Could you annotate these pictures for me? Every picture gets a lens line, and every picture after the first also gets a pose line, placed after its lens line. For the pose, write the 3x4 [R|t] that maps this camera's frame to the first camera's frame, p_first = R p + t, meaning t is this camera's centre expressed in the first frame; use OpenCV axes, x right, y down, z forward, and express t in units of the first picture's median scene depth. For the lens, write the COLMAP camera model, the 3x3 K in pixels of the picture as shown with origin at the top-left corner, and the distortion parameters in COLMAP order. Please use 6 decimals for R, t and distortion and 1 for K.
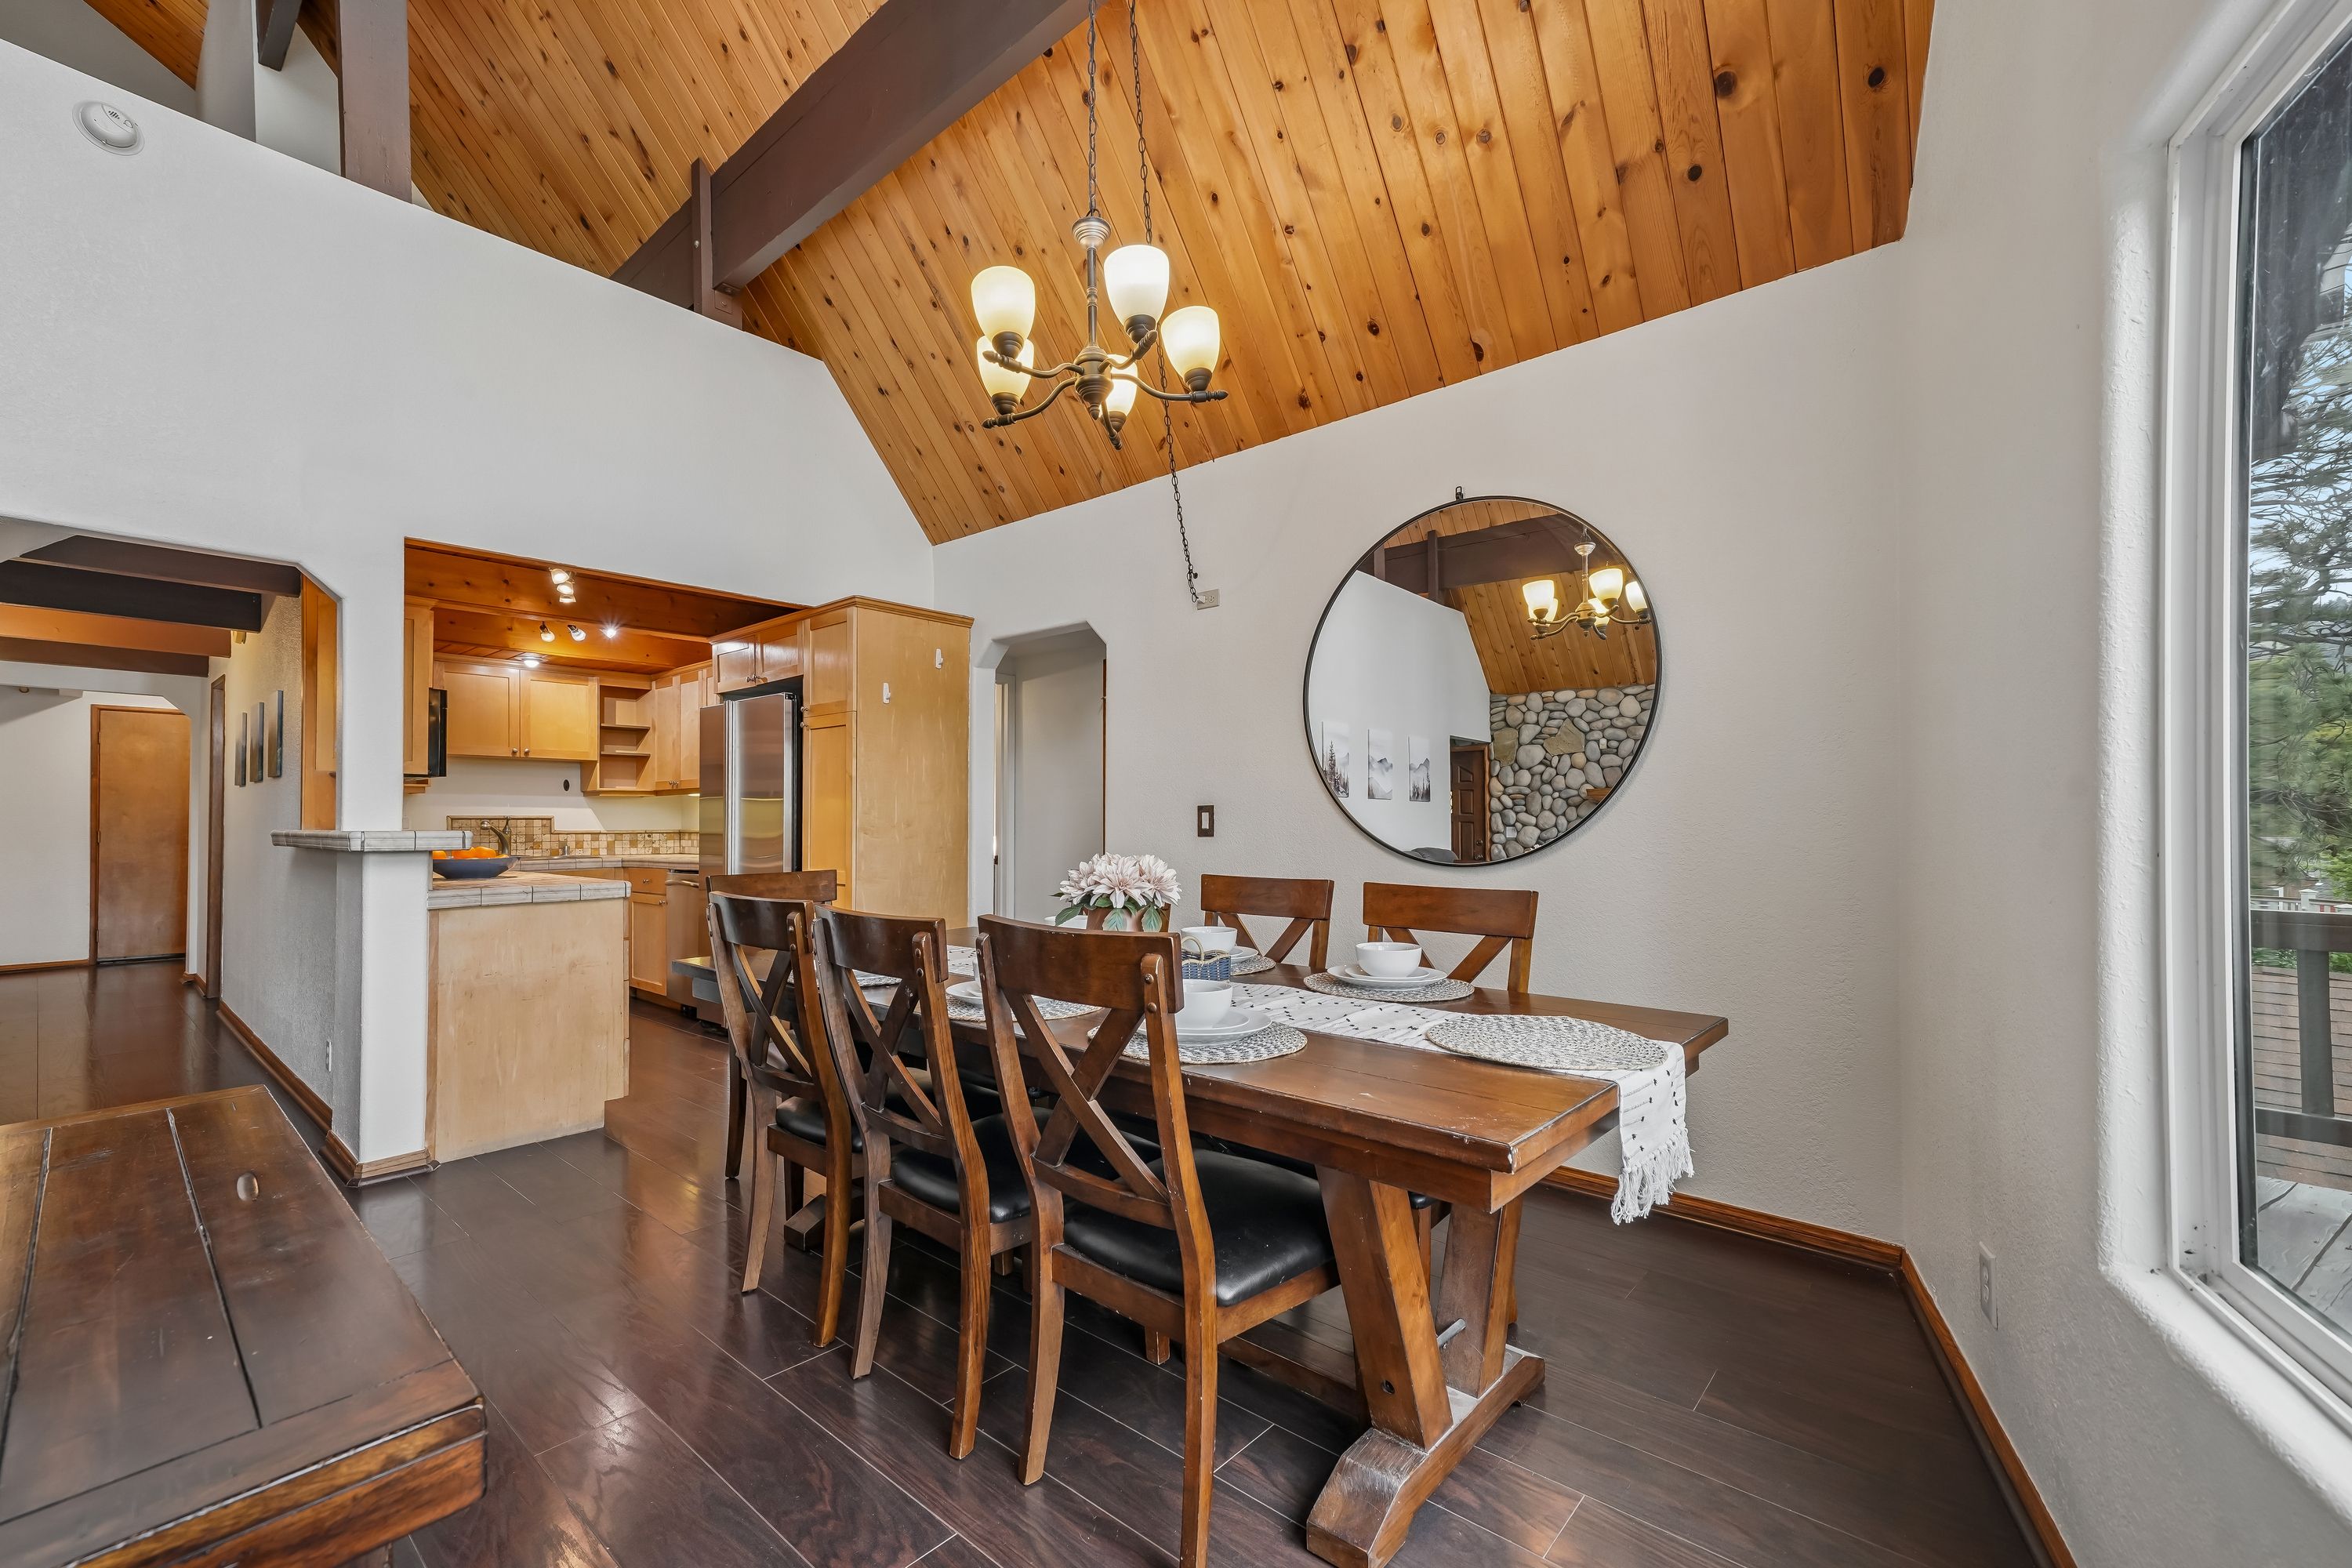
lens RADIAL K [[992.0, 0, 1154.7], [0, 992.0, 816.8], [0, 0, 1]] dist [0.019289, -0.000622]
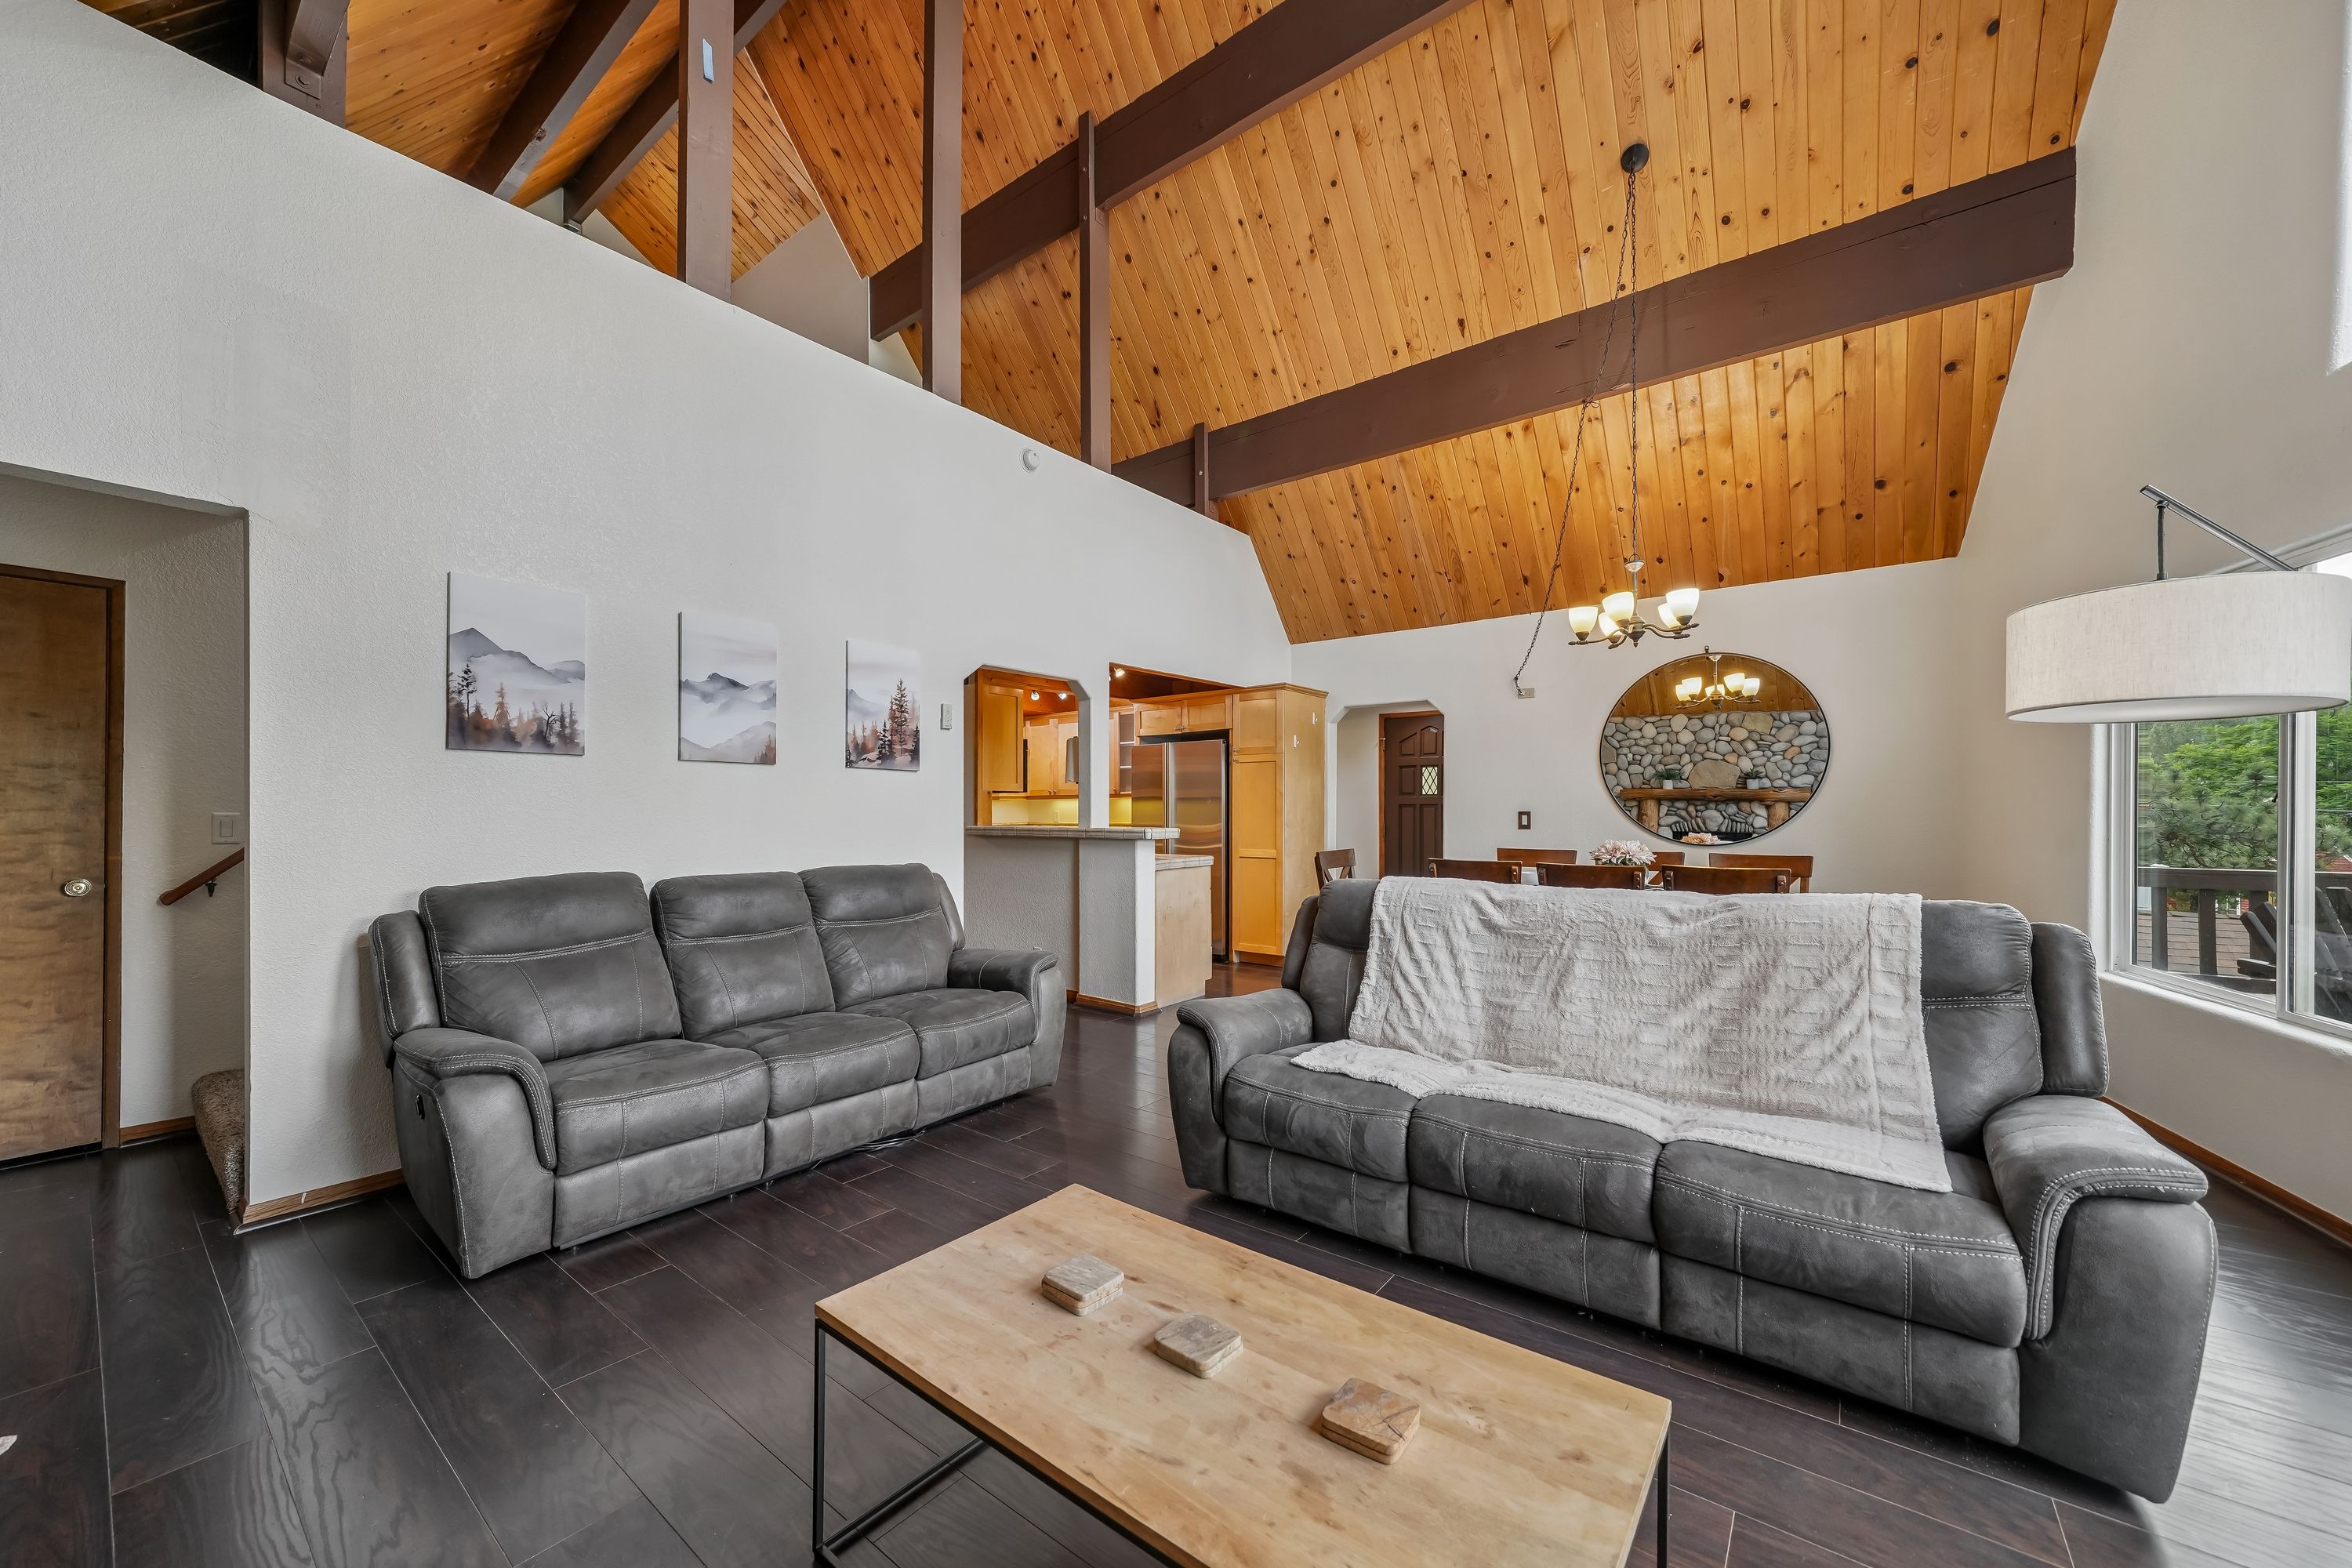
lens RADIAL K [[873.2, 0, 1143.7], [0, 873.2, 814.1], [0, 0, 1]] dist [-0.006012, 0.001774]
pose [[0.999335, -0.001311, 0.036444, -0.441830], [0.000607, 0.999813, 0.019330, -0.024388], [-0.036463, -0.019295, 0.999149, -0.333324]]
